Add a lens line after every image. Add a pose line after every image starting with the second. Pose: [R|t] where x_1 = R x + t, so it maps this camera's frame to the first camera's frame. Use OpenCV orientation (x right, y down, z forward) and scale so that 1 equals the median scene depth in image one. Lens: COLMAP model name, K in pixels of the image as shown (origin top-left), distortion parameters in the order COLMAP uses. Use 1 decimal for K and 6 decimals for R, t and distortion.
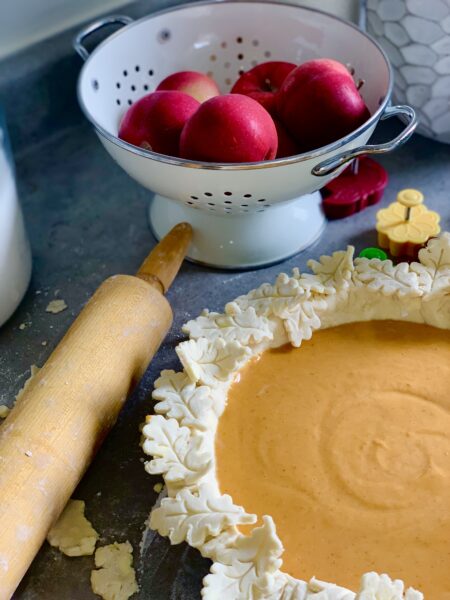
lens RADIAL K [[944.4, 0, 224.2], [0, 944.4, 299.3], [0, 0, 1]] dist [-0.033078, 0.000000]
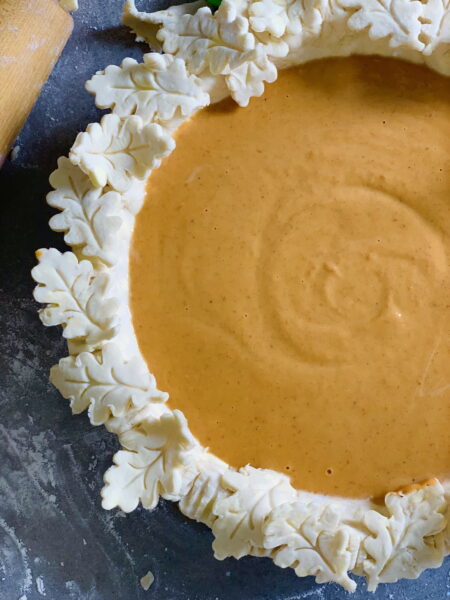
lens RADIAL K [[944.4, 0, 235.3], [0, 944.4, 325.6], [0, 0, 1]] dist [-0.033078, 0.000000]
pose [[0.999457, 0.032654, -0.004516, 0.086071], [-0.020385, 0.719901, 0.693778, -0.366220], [0.025906, -0.693308, 0.720175, 0.373095]]
